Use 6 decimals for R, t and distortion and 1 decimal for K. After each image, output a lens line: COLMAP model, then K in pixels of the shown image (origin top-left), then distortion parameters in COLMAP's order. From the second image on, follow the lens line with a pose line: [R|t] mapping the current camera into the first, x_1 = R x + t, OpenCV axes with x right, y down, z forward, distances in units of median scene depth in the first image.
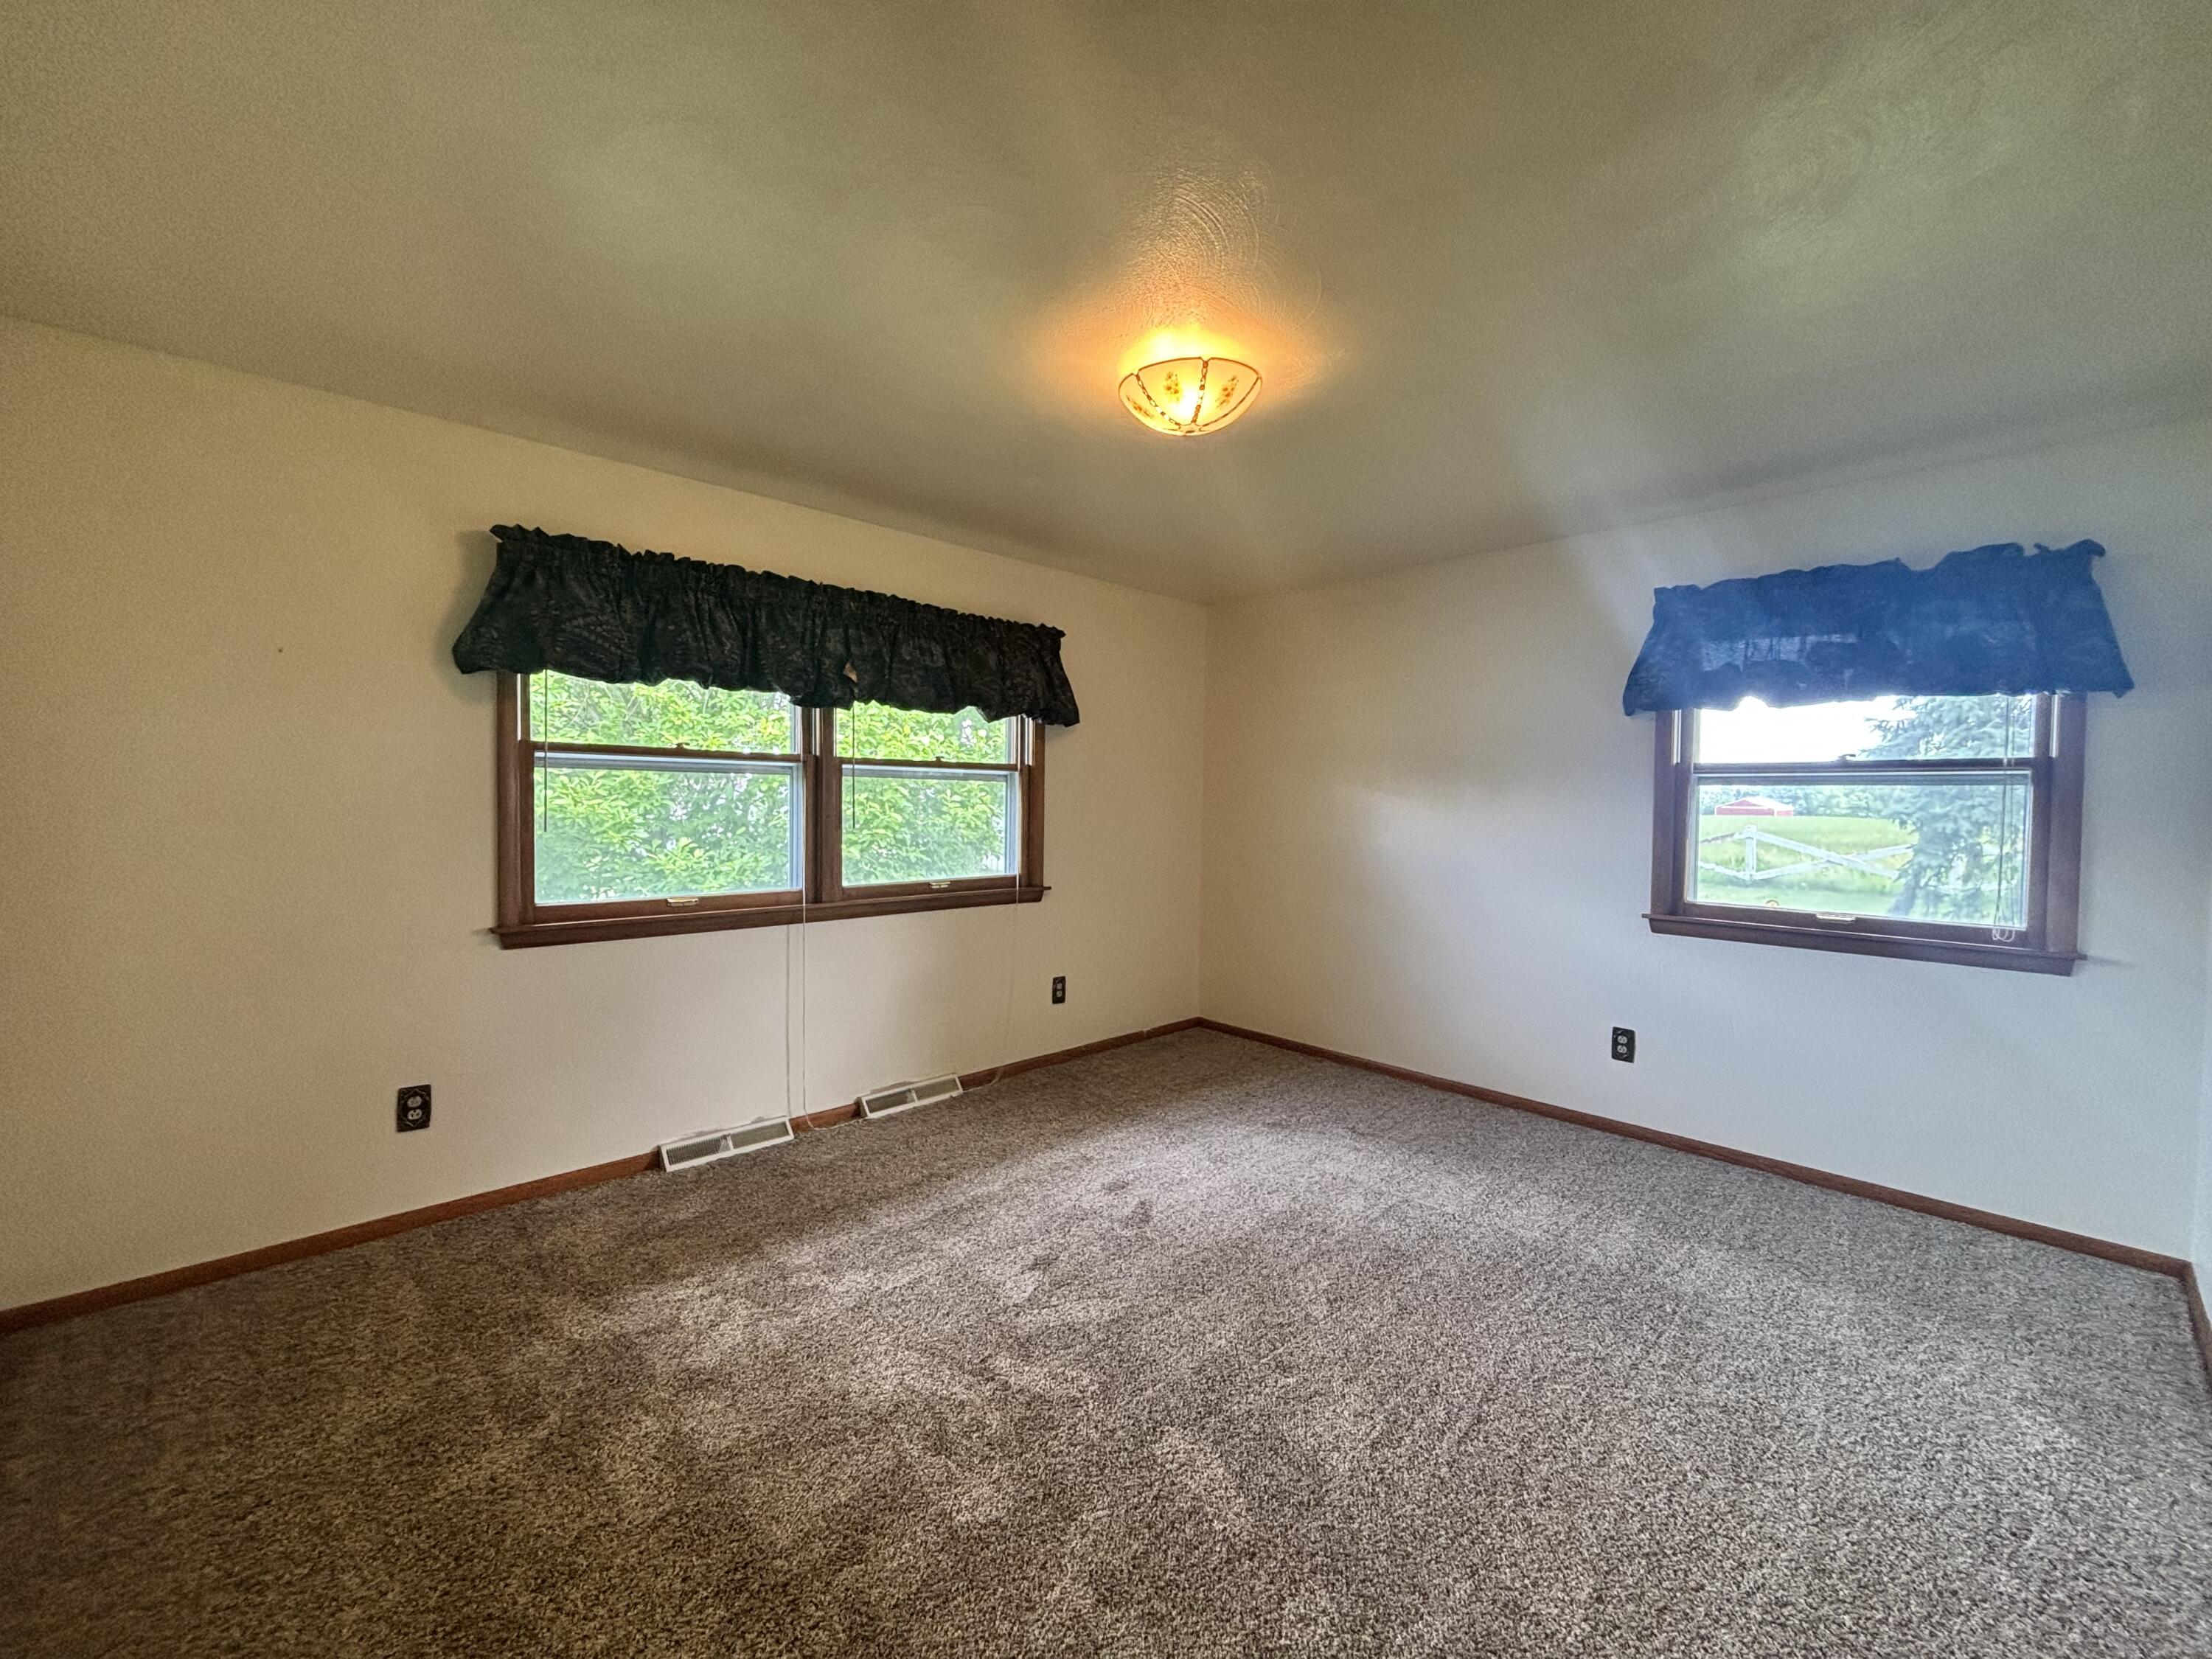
lens RADIAL K [[897.3, 0, 1100.8], [0, 897.3, 829.7], [0, 0, 1]] dist [0.011903, -0.002129]
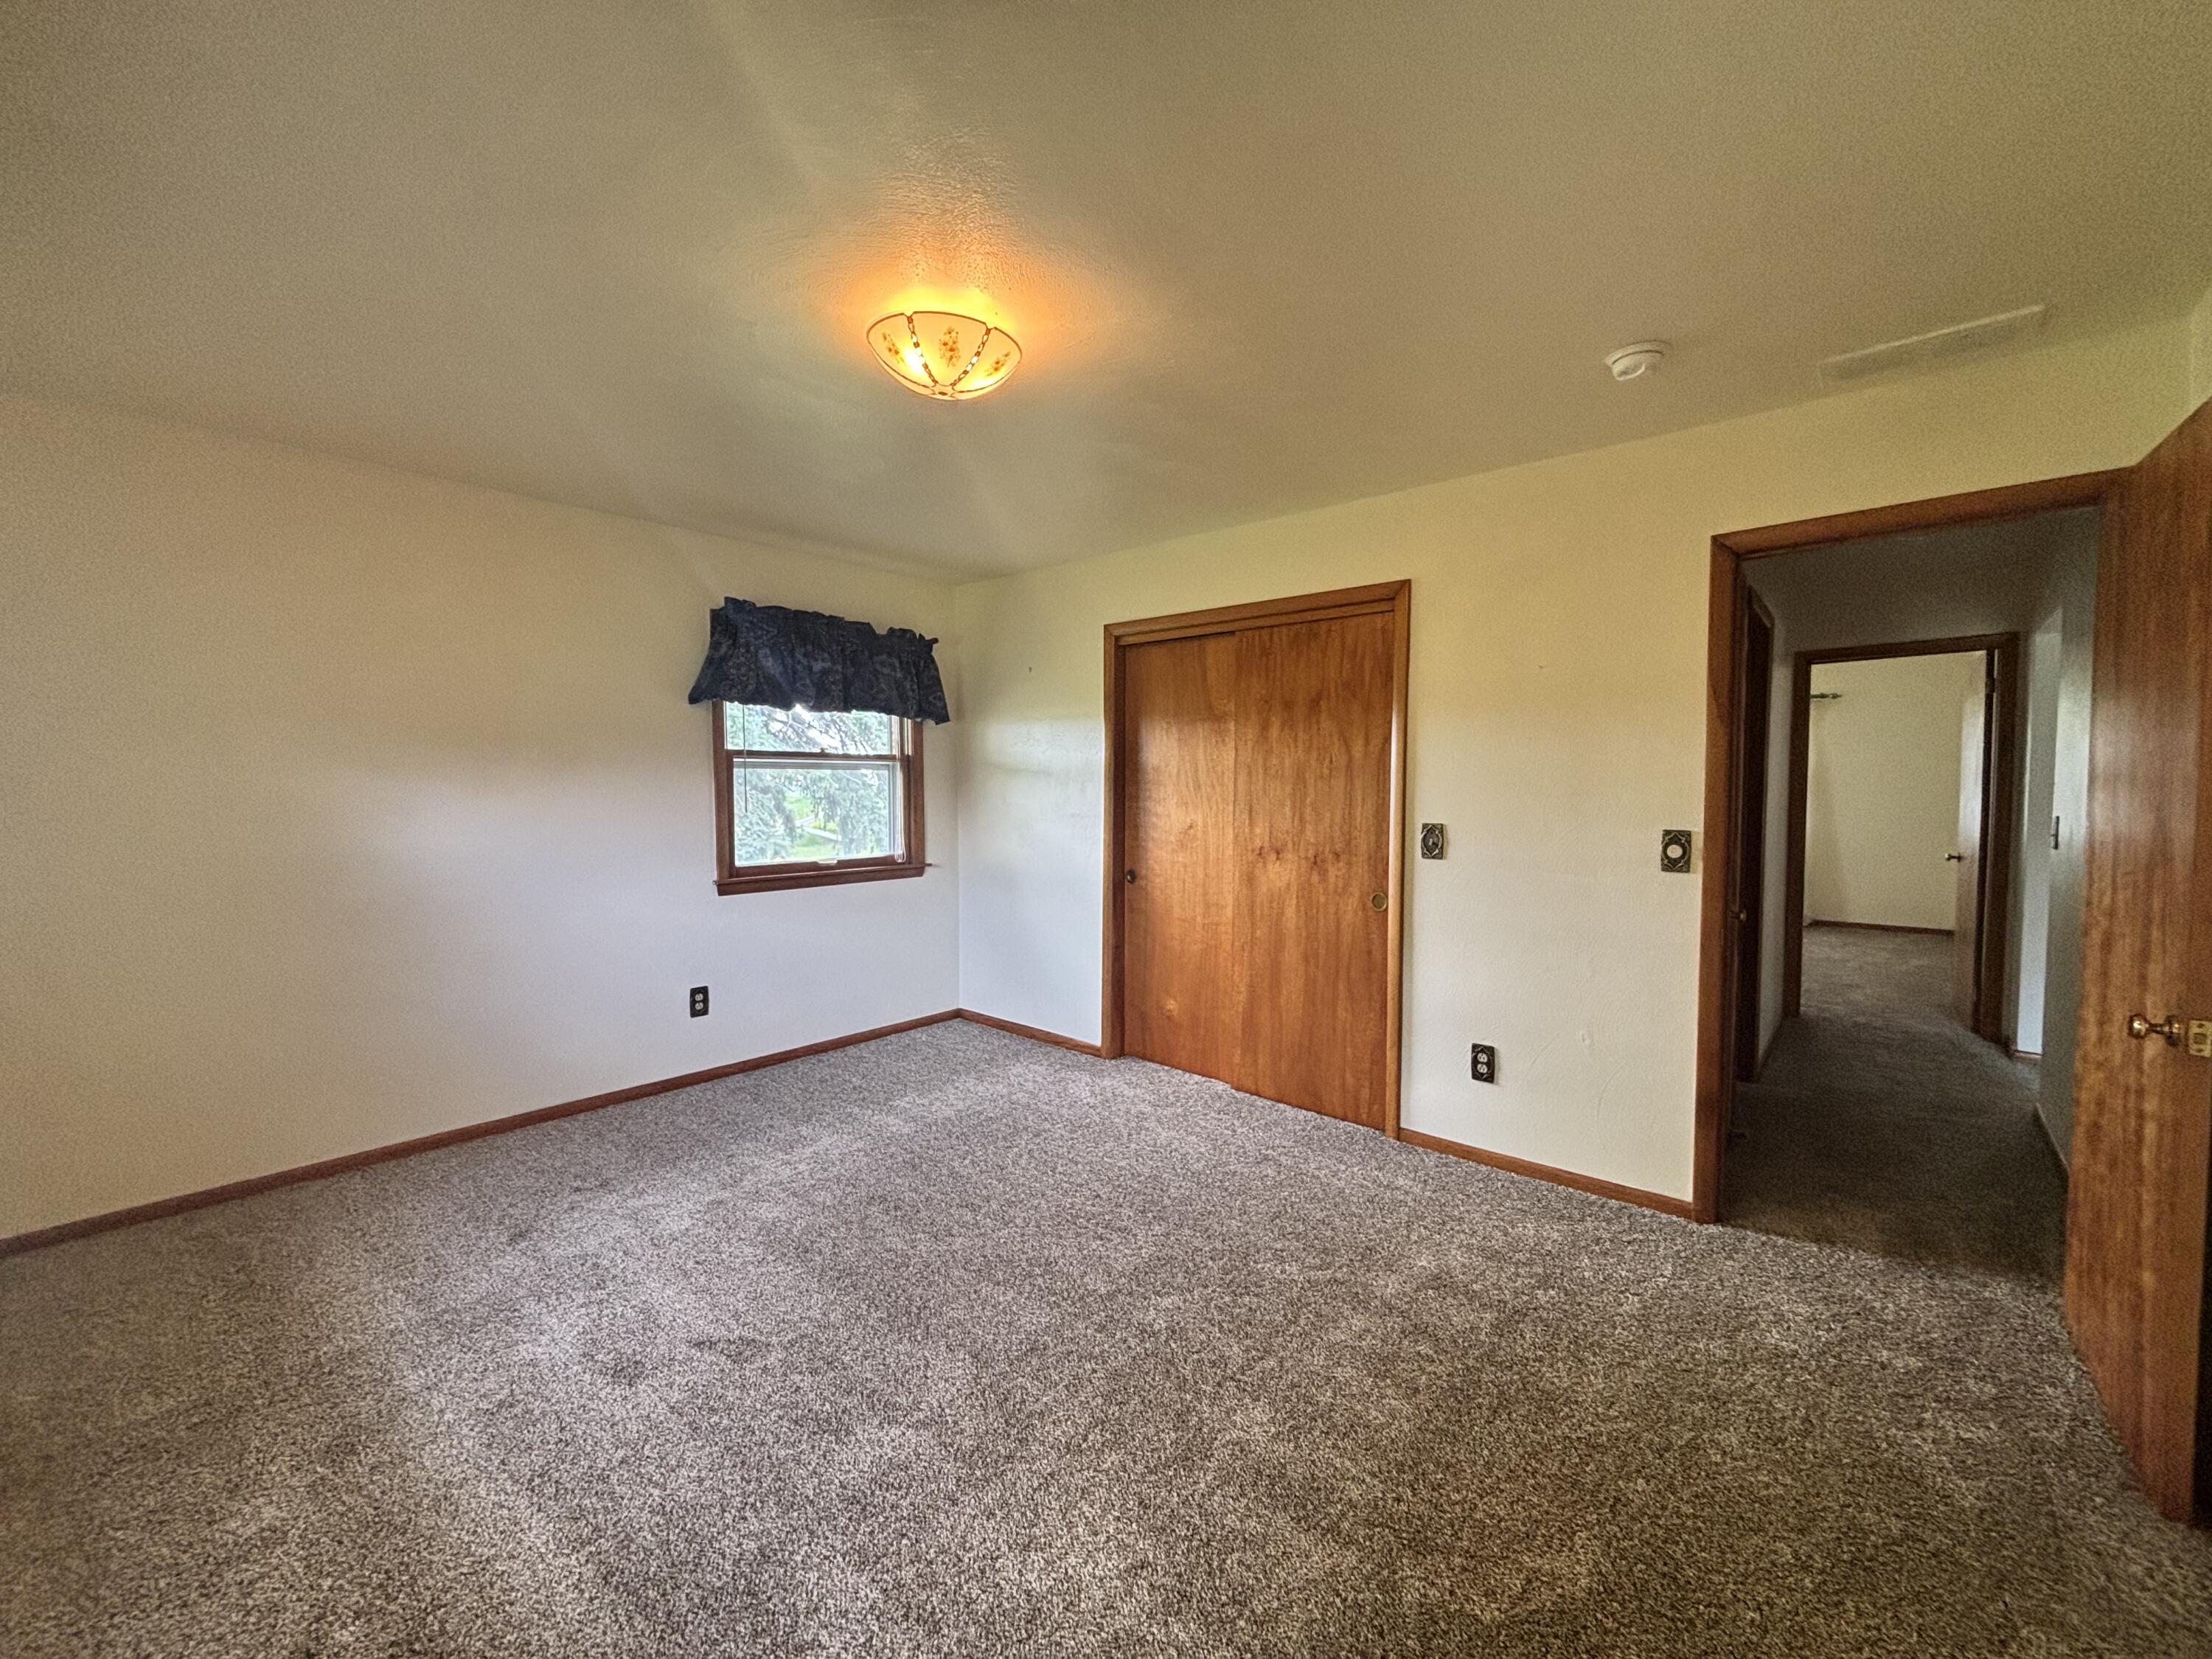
lens RADIAL K [[897.3, 0, 1100.3], [0, 897.3, 819.9], [0, 0, 1]] dist [0.011903, -0.002129]
pose [[-0.063463, -0.061523, 0.996086, -0.615068], [0.035972, 0.997308, 0.063890, -0.043853], [-0.997336, 0.039885, -0.061079, 0.631067]]
